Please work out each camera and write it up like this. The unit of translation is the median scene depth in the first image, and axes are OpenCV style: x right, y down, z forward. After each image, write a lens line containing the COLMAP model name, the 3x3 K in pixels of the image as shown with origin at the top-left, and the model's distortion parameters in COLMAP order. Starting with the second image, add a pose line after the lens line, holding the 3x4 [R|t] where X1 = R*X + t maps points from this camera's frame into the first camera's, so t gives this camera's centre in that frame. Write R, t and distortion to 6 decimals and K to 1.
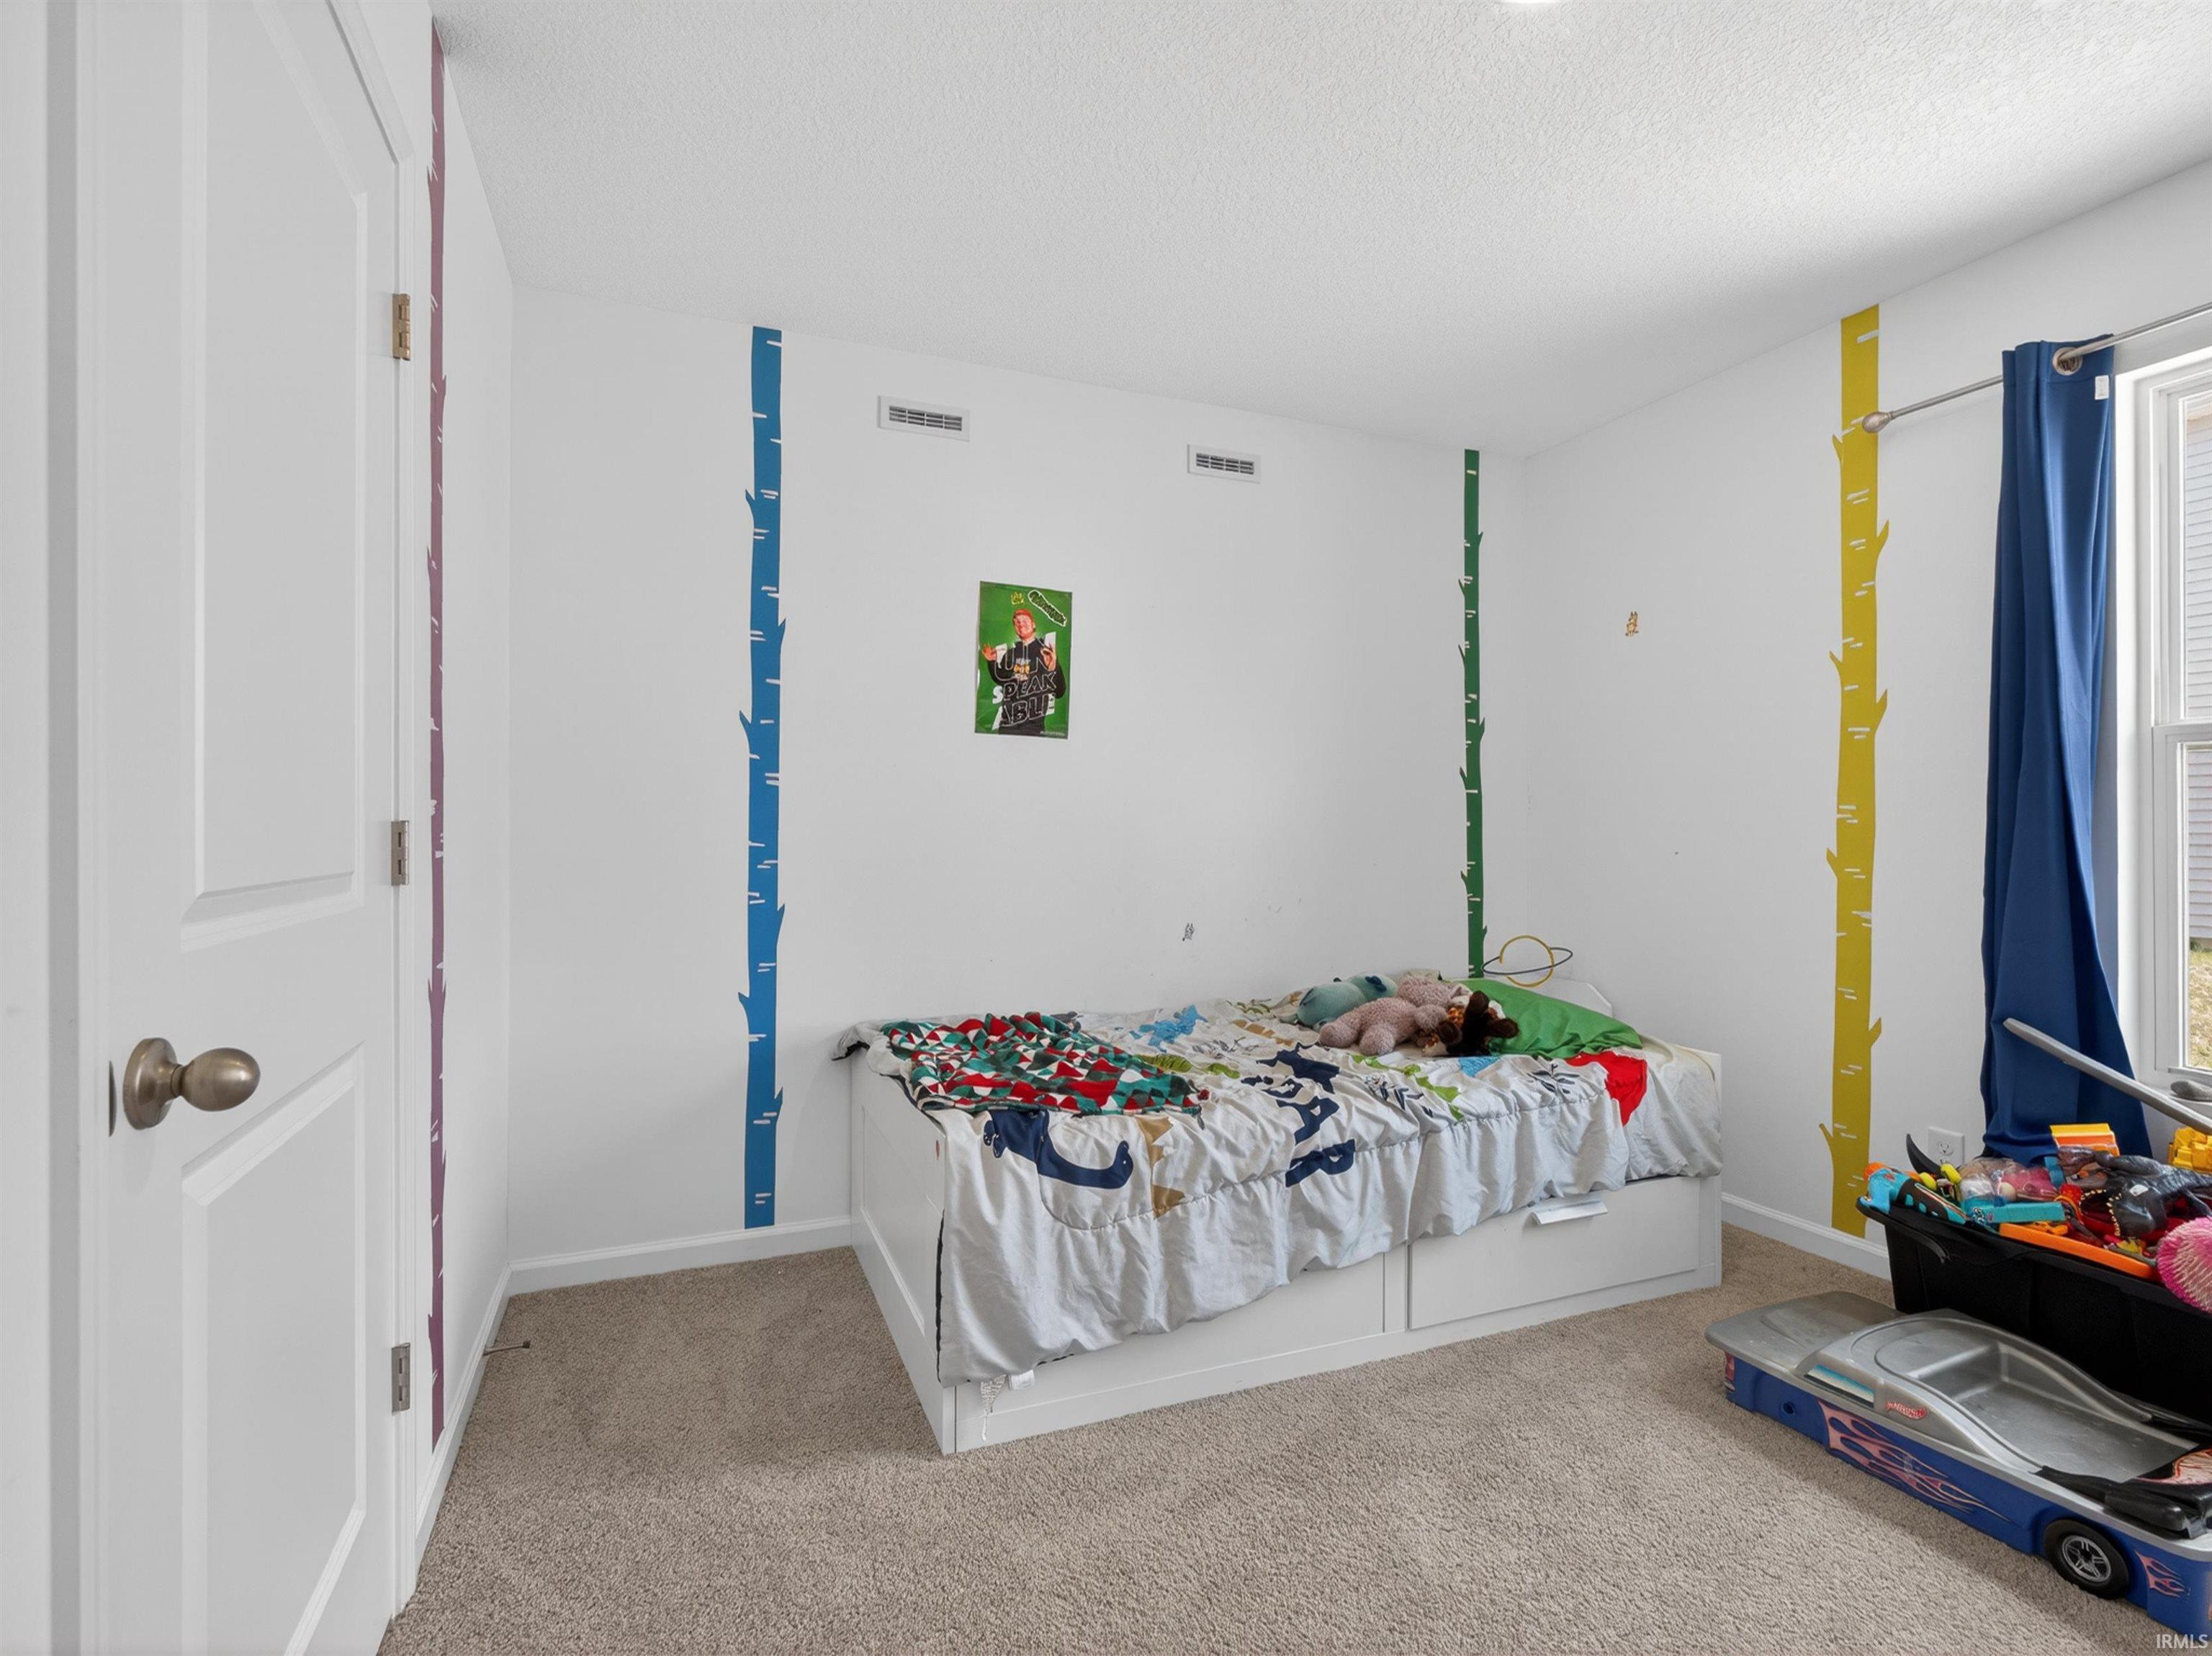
lens RADIAL K [[1047.4, 0, 1100.8], [0, 1047.4, 820.3], [0, 0, 1]] dist [-0.000751, -0.000709]
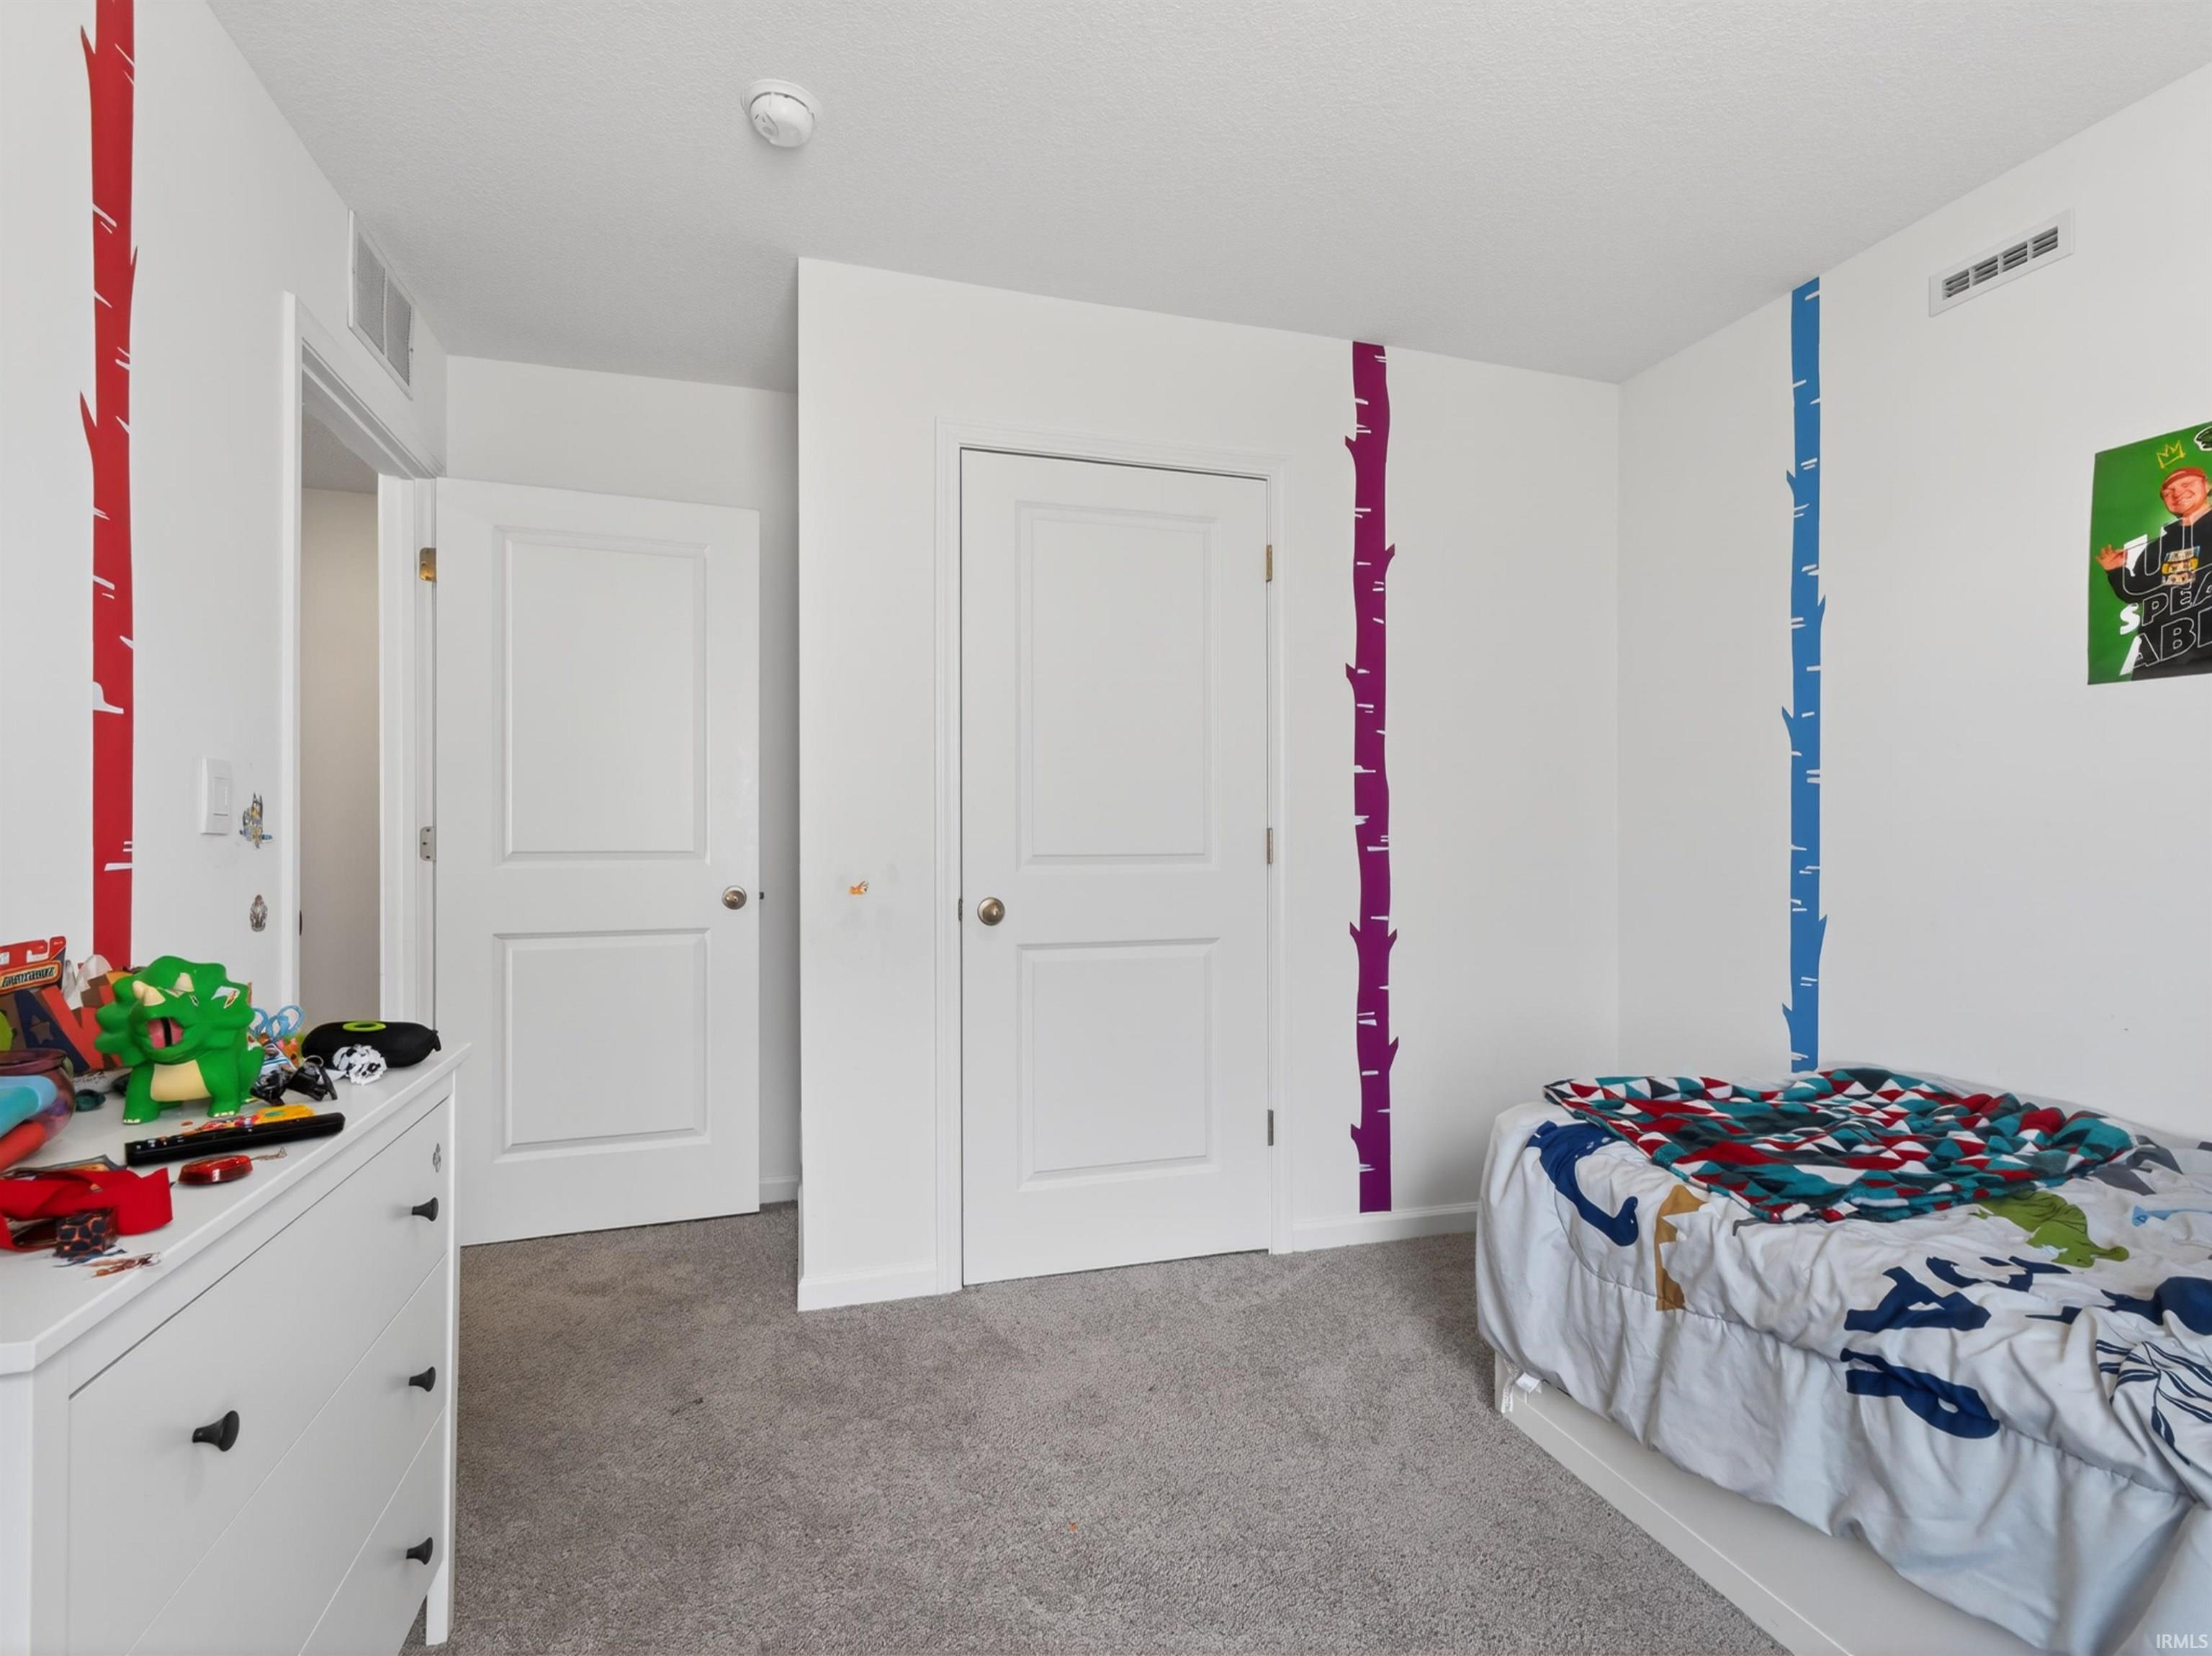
lens RADIAL K [[1047.4, 0, 1102.3], [0, 1047.4, 838.7], [0, 0, 1]] dist [-0.000751, -0.000709]
pose [[-0.090703, -0.001493, -0.995877, 0.650296], [0.009605, 0.999951, -0.002374, 0.010960], [0.995832, -0.009780, -0.090684, 0.470839]]
